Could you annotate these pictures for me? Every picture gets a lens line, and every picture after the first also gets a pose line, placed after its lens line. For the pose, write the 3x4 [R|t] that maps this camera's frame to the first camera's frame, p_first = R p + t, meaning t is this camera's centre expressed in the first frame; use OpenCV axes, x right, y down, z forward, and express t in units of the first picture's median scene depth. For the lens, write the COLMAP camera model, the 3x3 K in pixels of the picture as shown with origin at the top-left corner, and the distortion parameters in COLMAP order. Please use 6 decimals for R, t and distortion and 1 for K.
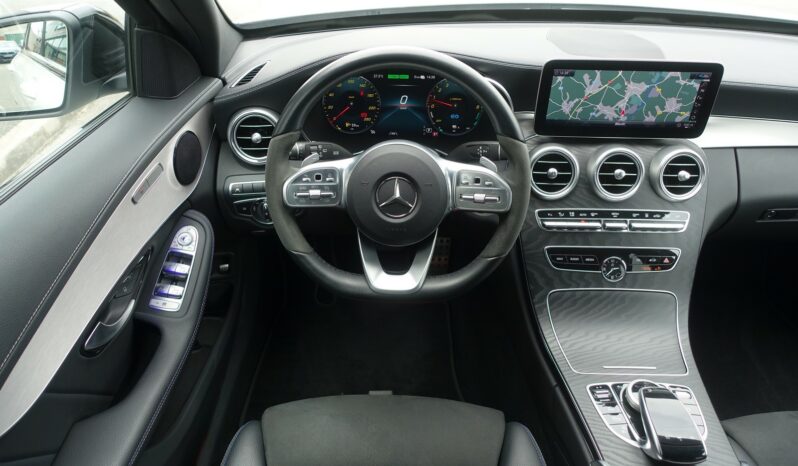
lens RADIAL K [[520.6, 0, 399.0], [0, 520.6, 233.0], [0, 0, 1]] dist [-0.027384, 0.022114]
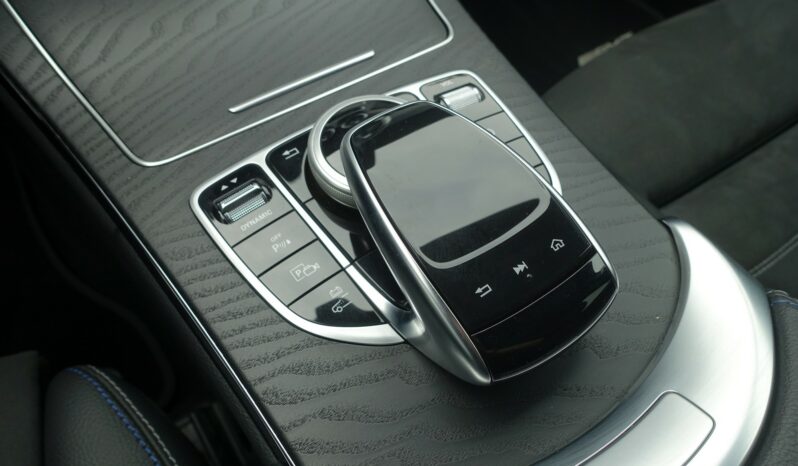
lens RADIAL K [[520.6, 0, 399.0], [0, 520.6, 233.0], [0, 0, 1]] dist [-0.027384, 0.022114]
pose [[0.827585, -0.471395, 0.304779, 0.336535], [0.292744, 0.825705, 0.482195, 0.191679], [-0.478962, -0.309835, 0.821339, 0.649971]]
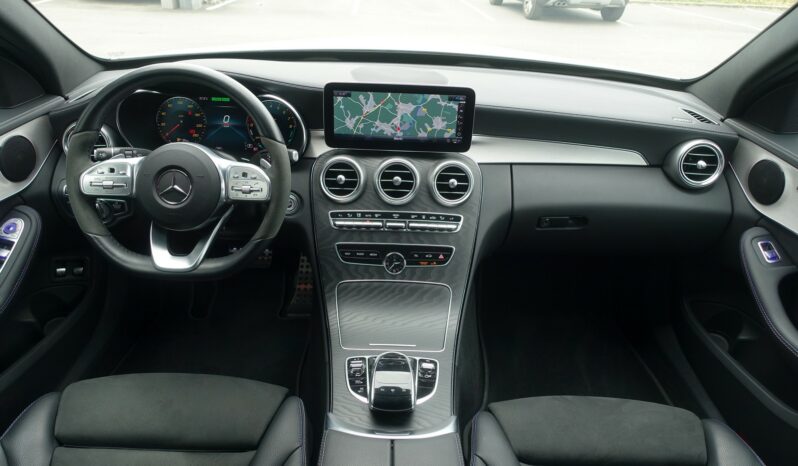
lens RADIAL K [[520.6, 0, 399.0], [0, 520.6, 233.0], [0, 0, 1]] dist [-0.027384, 0.022114]
pose [[0.999427, 0.015043, 0.030322, 0.405932], [-0.011311, 0.992744, -0.119711, 0.146810], [-0.031903, 0.119299, 0.992346, -0.149292]]
